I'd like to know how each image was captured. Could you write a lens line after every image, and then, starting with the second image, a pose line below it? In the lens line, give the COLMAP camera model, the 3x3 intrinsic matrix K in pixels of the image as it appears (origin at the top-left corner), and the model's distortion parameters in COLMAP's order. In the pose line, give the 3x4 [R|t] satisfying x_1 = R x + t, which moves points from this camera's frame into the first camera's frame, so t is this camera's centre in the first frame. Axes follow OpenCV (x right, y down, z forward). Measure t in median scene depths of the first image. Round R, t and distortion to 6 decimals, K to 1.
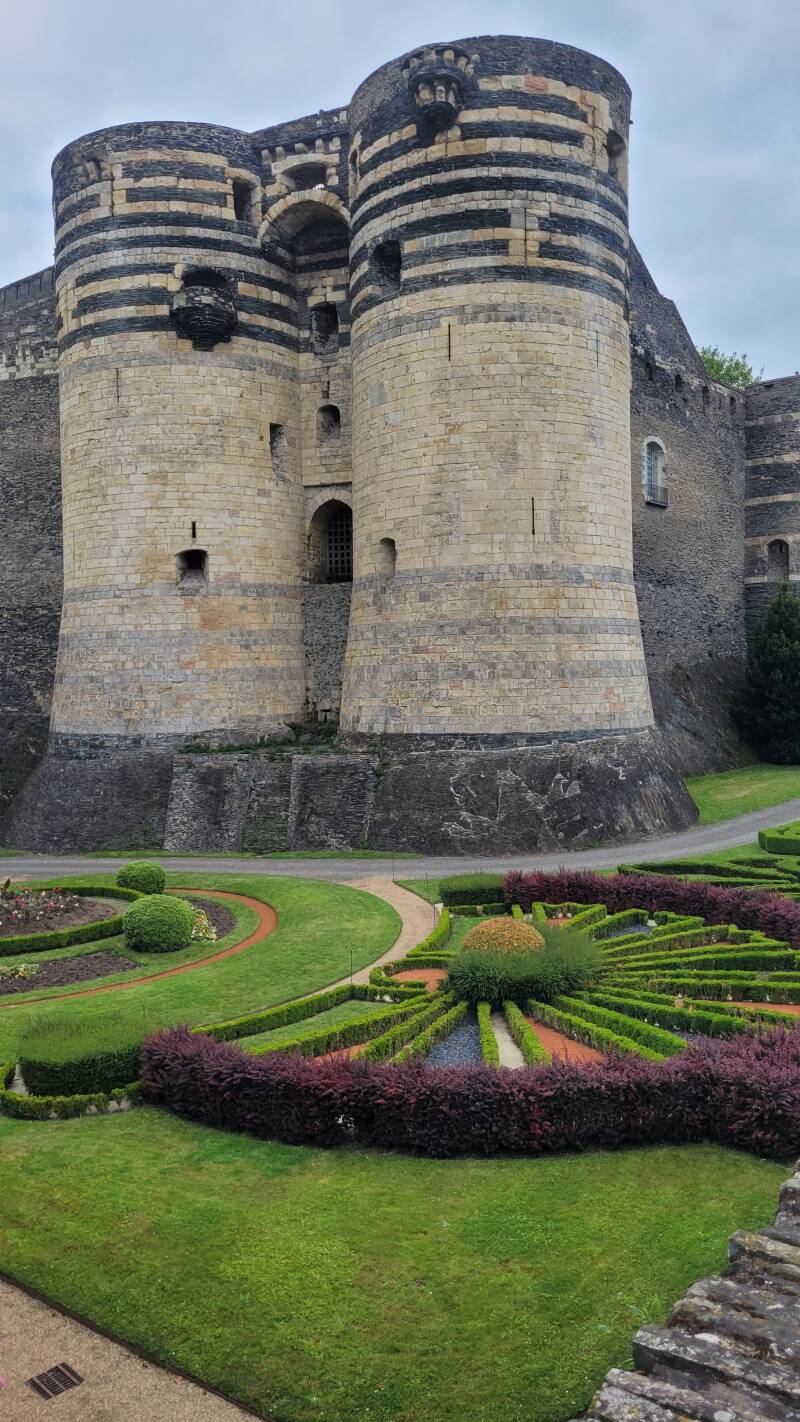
lens RADIAL K [[1076.5, 0, 400.8], [0, 1076.5, 712.2], [0, 0, 1]] dist [0.040363, -0.004309]
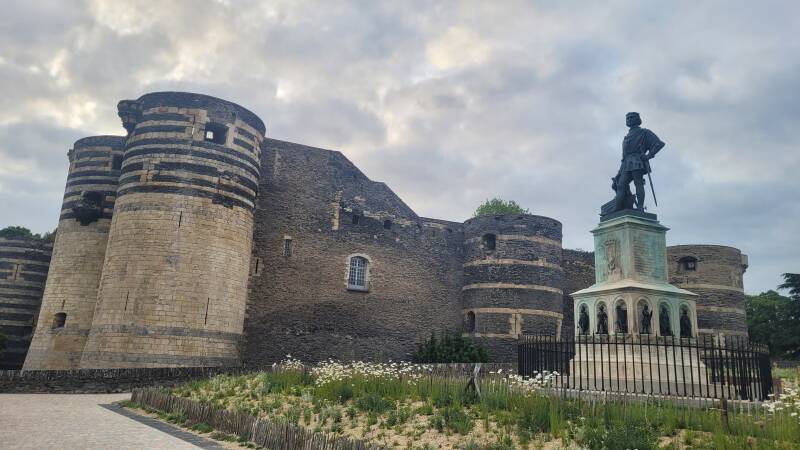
lens RADIAL K [[605.6, 0, 392.6], [0, 605.6, 210.2], [0, 0, 1]] dist [0.040363, -0.004309]
pose [[0.895262, -0.048598, -0.442882, 1.048882], [-0.083335, 0.958225, -0.273606, -0.070653], [0.437677, 0.281857, 0.853812, 0.185039]]
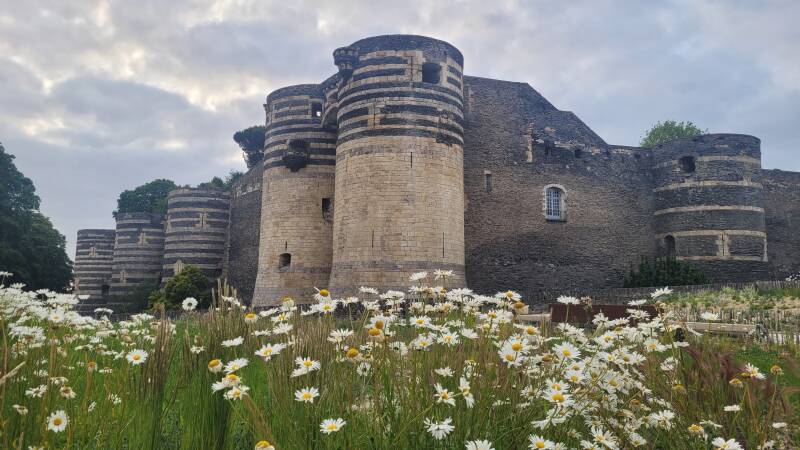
lens RADIAL K [[605.6, 0, 393.8], [0, 605.6, 213.2], [0, 0, 1]] dist [0.040363, -0.004309]
pose [[0.845059, -0.045166, -0.532763, 0.782434], [-0.048009, 0.985991, -0.159740, -0.038857], [0.532514, 0.160567, 0.831052, 0.001815]]
